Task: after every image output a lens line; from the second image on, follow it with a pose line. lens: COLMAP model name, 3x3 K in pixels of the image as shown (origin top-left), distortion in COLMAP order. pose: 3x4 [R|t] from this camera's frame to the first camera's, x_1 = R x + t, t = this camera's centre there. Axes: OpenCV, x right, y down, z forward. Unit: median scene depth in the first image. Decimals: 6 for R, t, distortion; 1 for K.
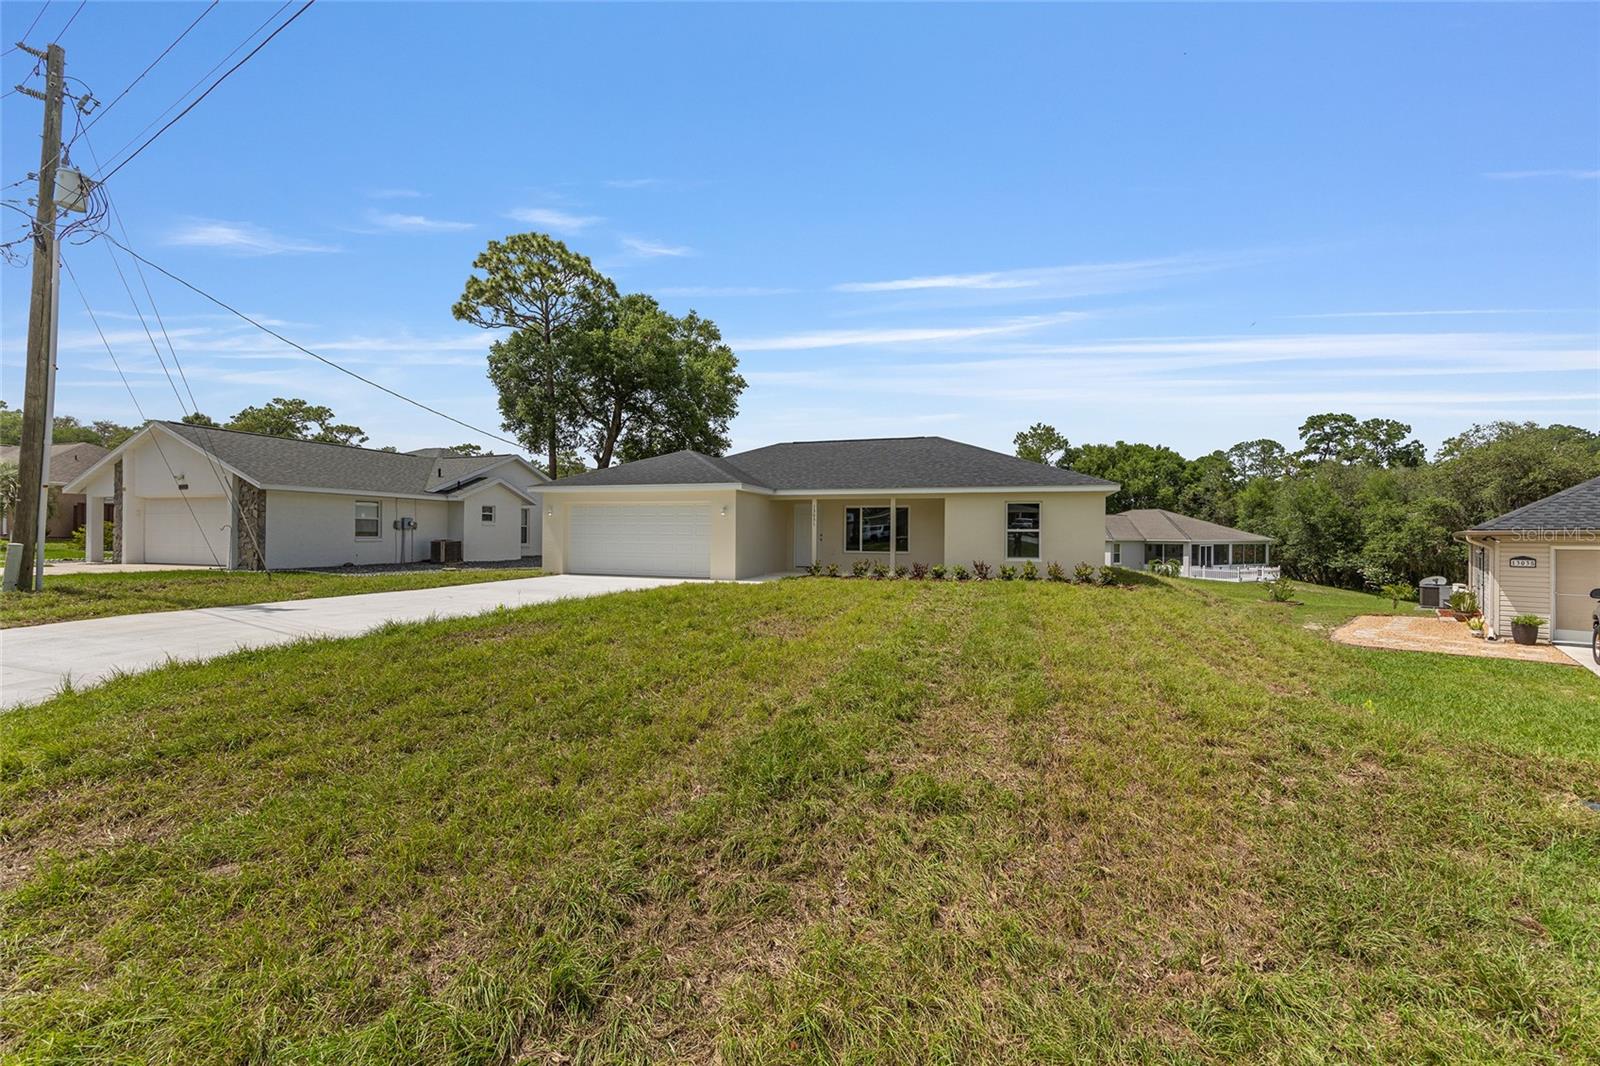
lens RADIAL K [[642.1, 0, 803.3], [0, 642.1, 528.9], [0, 0, 1]] dist [-0.002495, 0.000737]
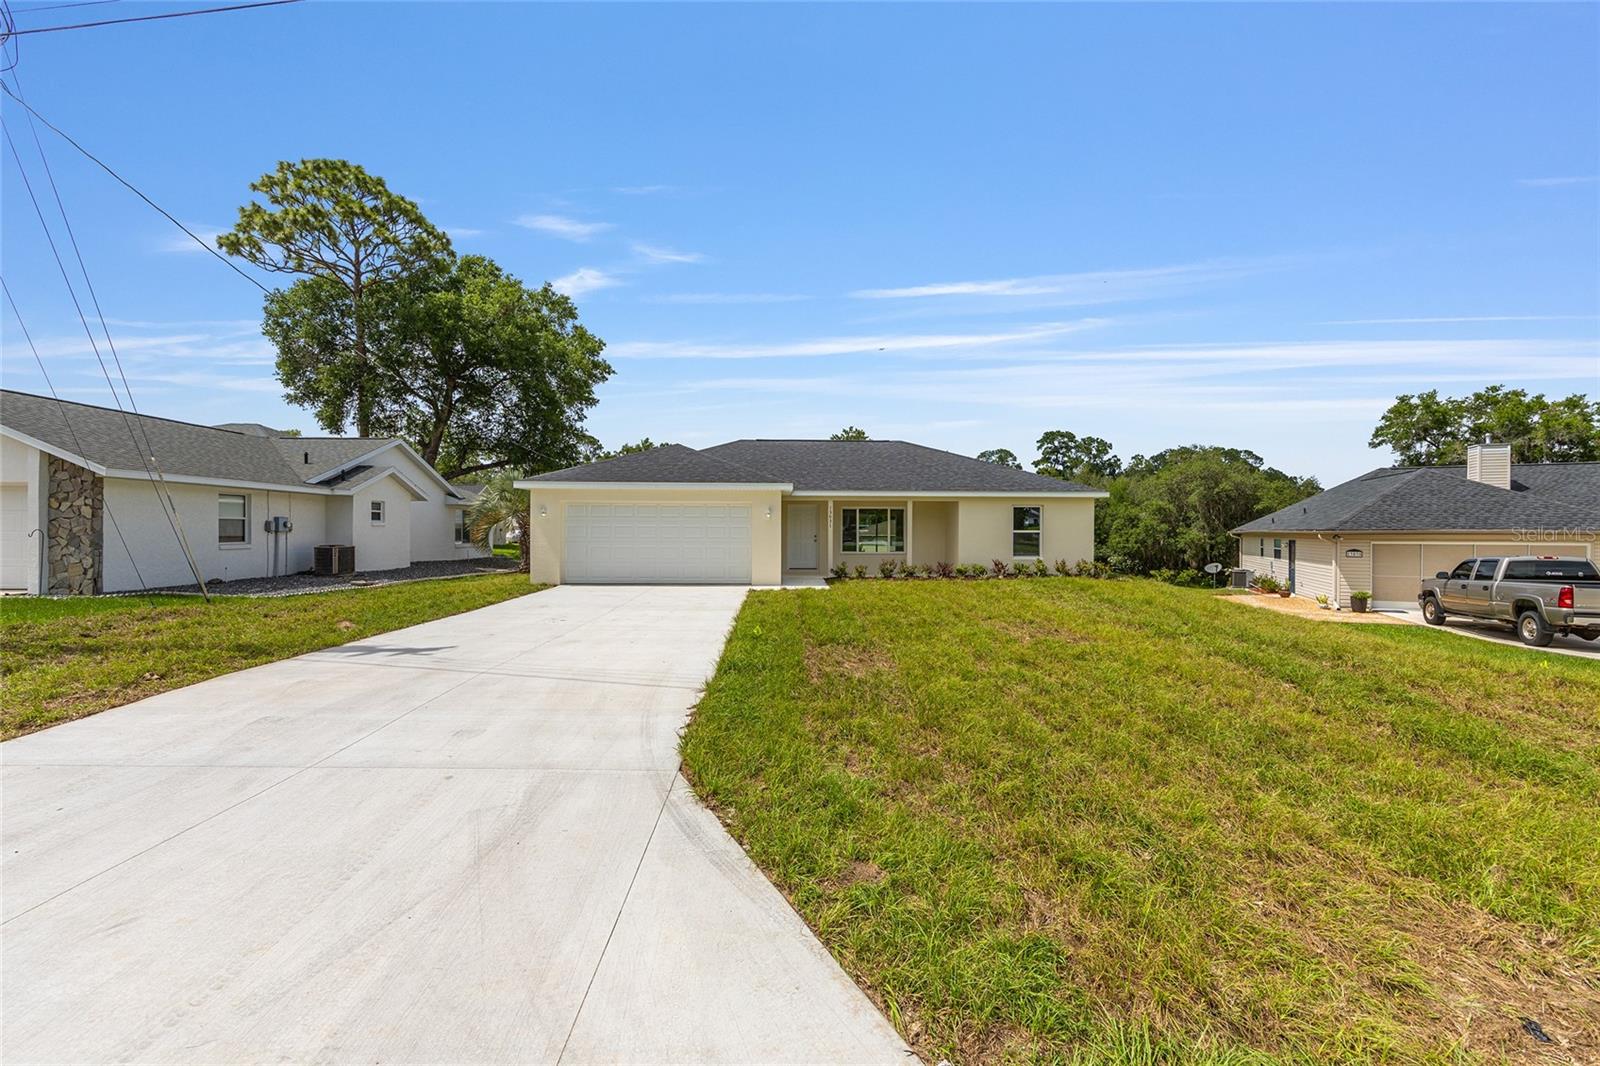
lens RADIAL K [[642.1, 0, 803.3], [0, 642.1, 528.9], [0, 0, 1]] dist [-0.002495, 0.000737]
pose [[0.937416, -0.003771, 0.348191, -0.157588], [0.001282, 0.999972, 0.007378, -0.004045], [-0.348209, -0.006470, 0.937395, 0.038863]]
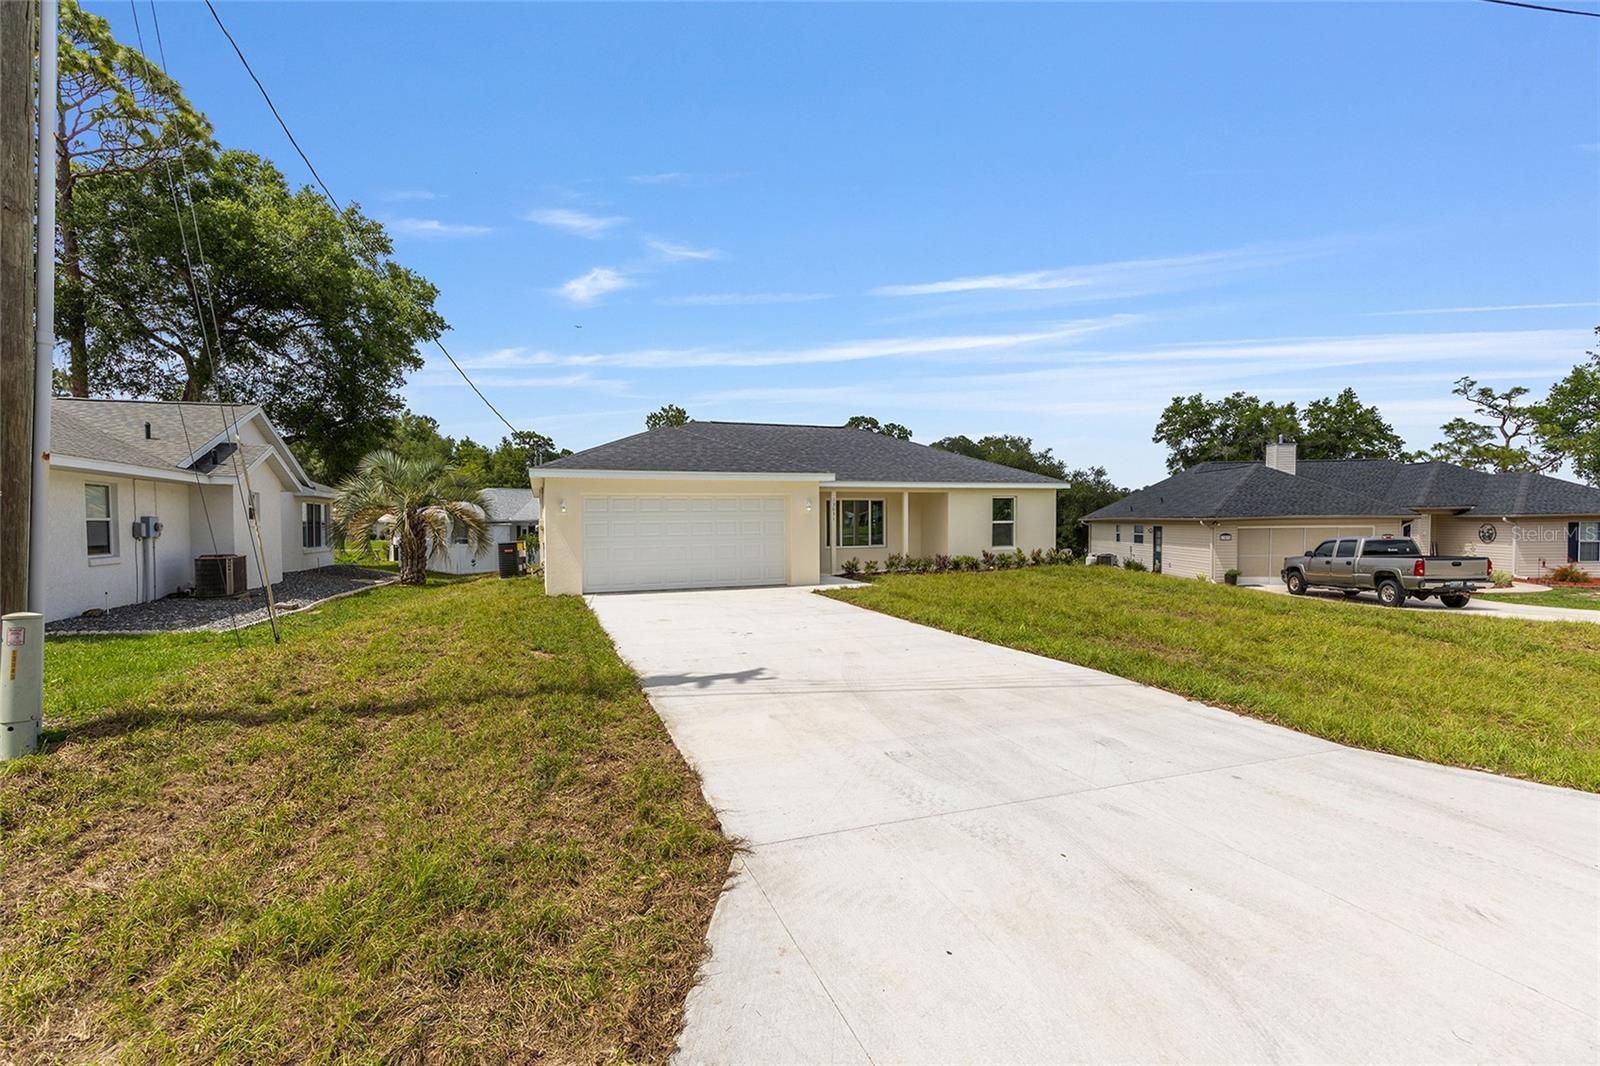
lens RADIAL K [[718.2, 0, 805.4], [0, 718.2, 530.8], [0, 0, 1]] dist [0.003387, 0.000745]
pose [[0.772077, -0.024611, 0.635052, -0.300440], [0.011036, 0.999618, 0.025323, -0.007348], [-0.635433, -0.012543, 0.772054, 0.105082]]
